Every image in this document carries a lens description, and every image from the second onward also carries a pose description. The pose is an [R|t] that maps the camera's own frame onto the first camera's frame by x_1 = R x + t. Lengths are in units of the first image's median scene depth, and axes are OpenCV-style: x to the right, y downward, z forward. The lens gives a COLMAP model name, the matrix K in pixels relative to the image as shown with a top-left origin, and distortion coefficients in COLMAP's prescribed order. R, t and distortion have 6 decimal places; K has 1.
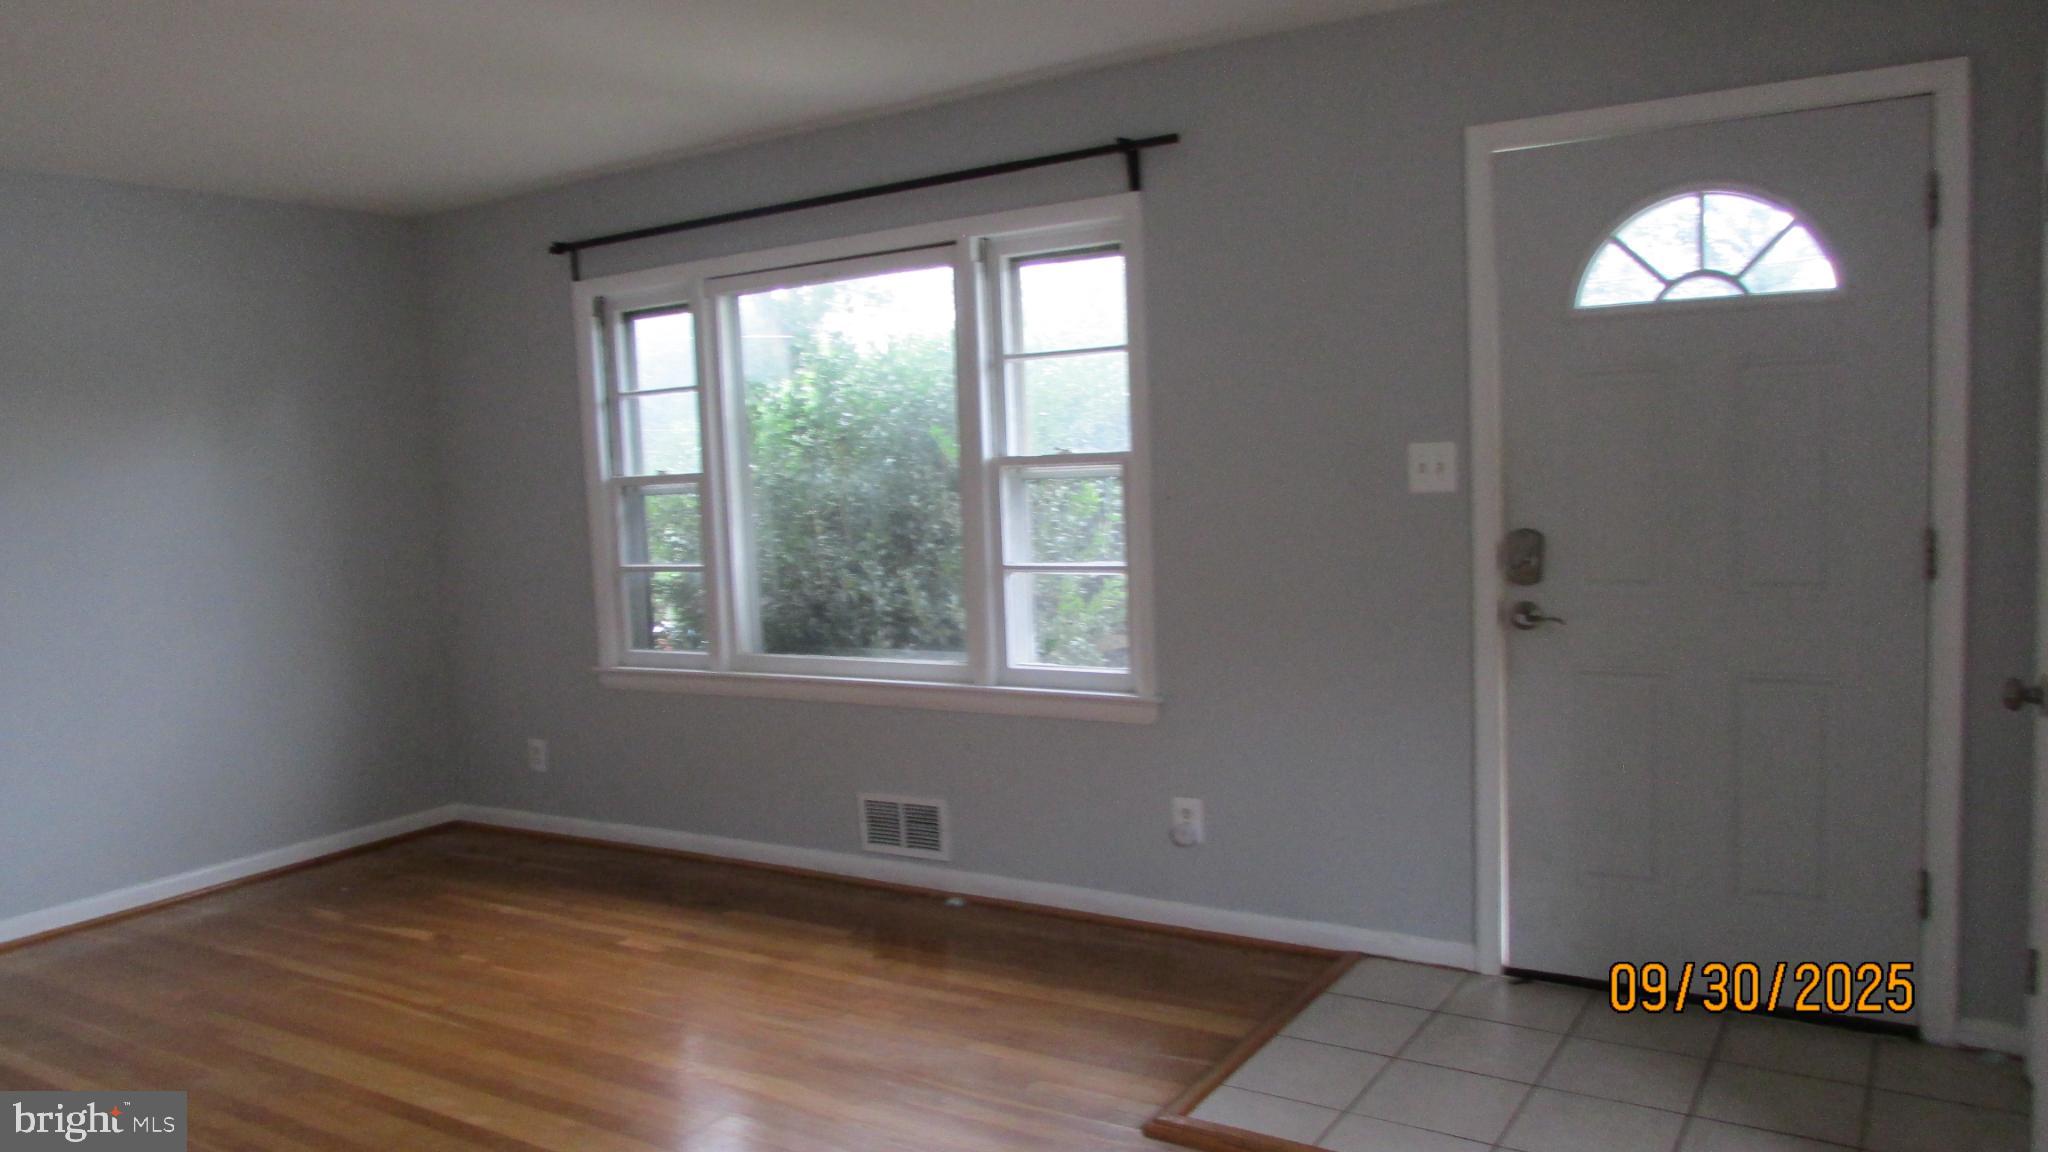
lens RADIAL K [[1478.1, 0, 1041.2], [0, 1478.1, 574.3], [0, 0, 1]] dist [-0.016428, -0.002529]
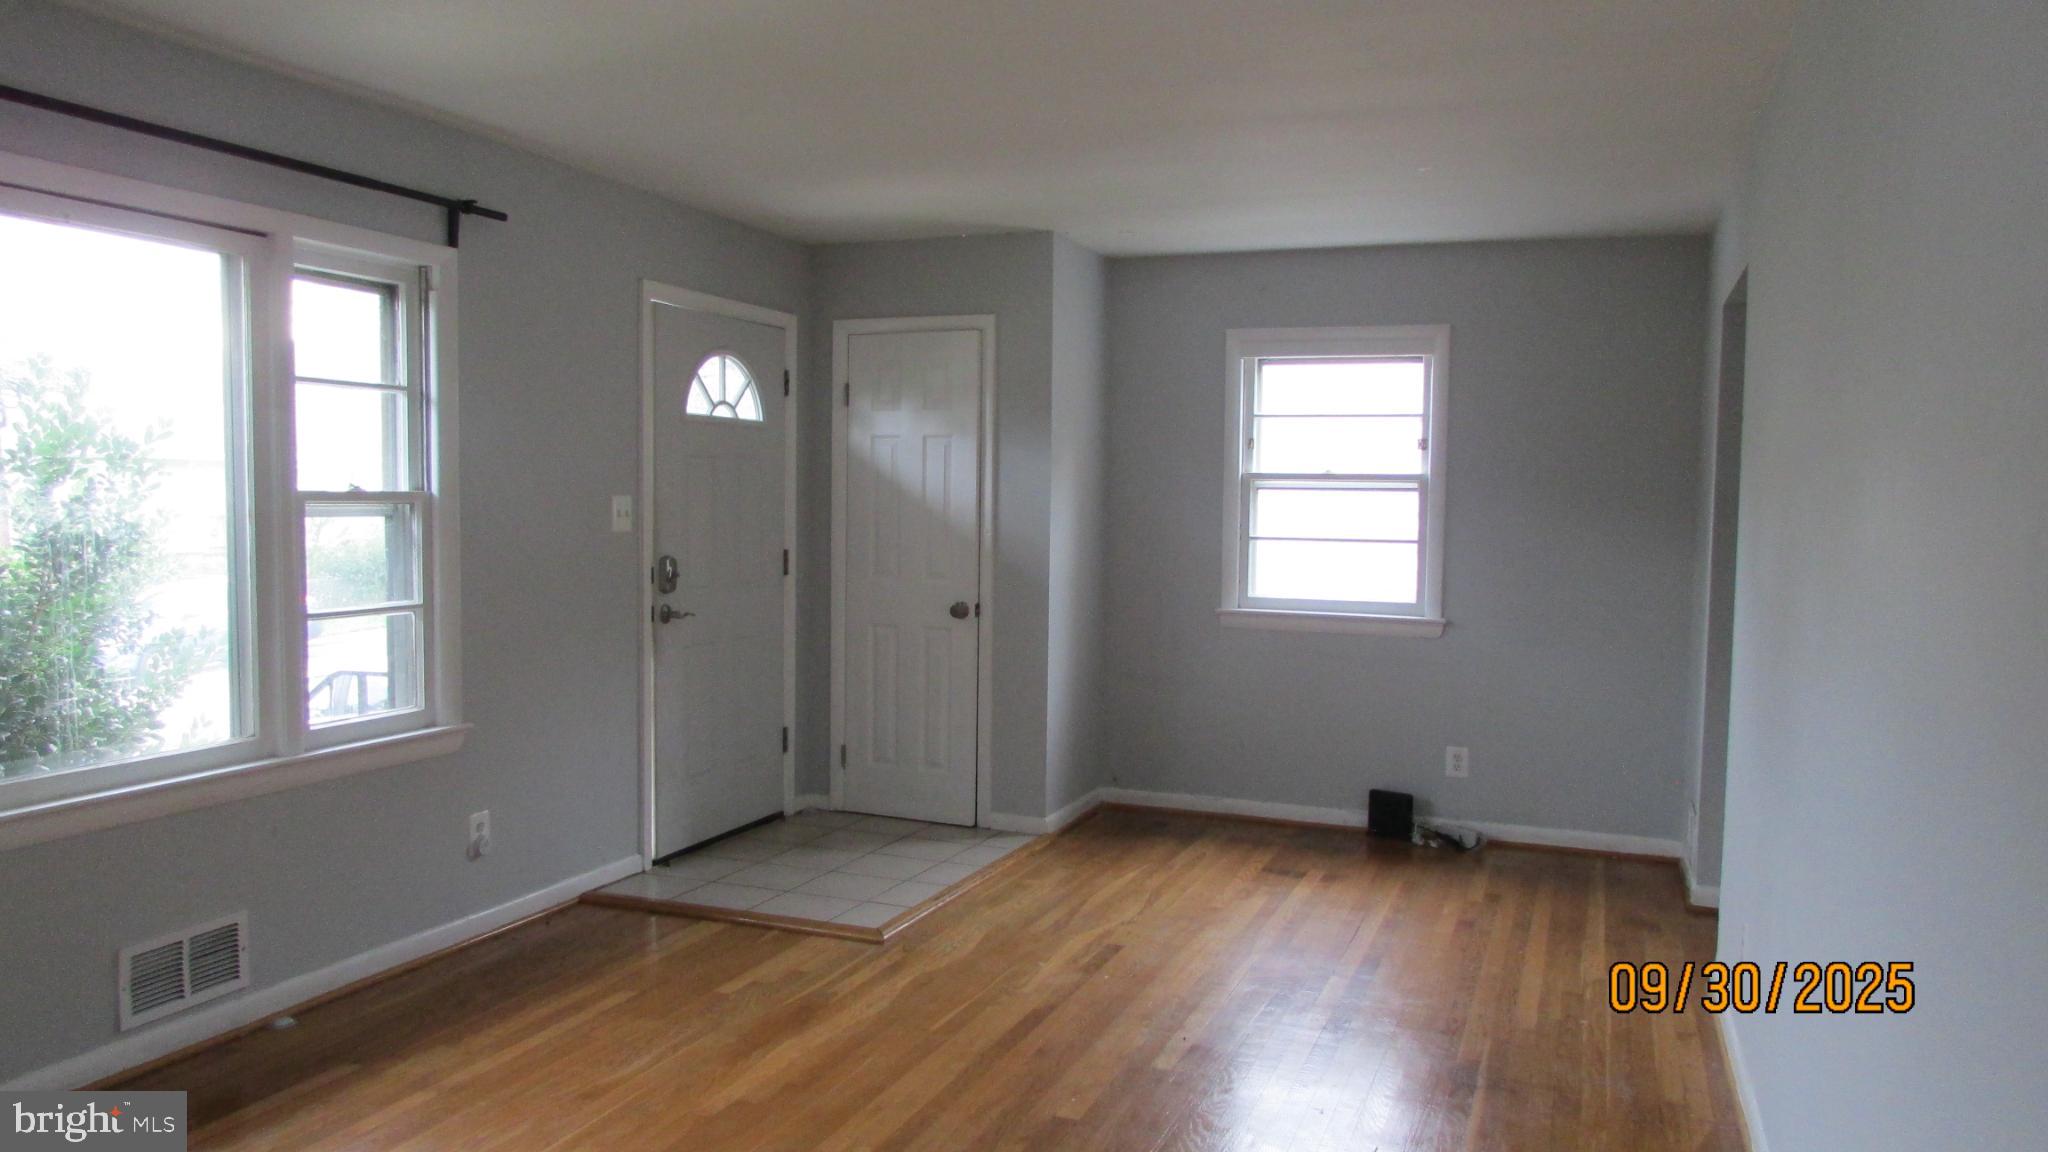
lens RADIAL K [[1478.1, 0, 1041.2], [0, 1478.1, 574.3], [0, 0, 1]] dist [-0.016428, -0.002529]
pose [[-0.200872, -0.021501, 0.979382, -1.171015], [0.066504, 0.997153, 0.035531, -0.038557], [-0.977357, 0.072270, -0.198870, 0.897232]]
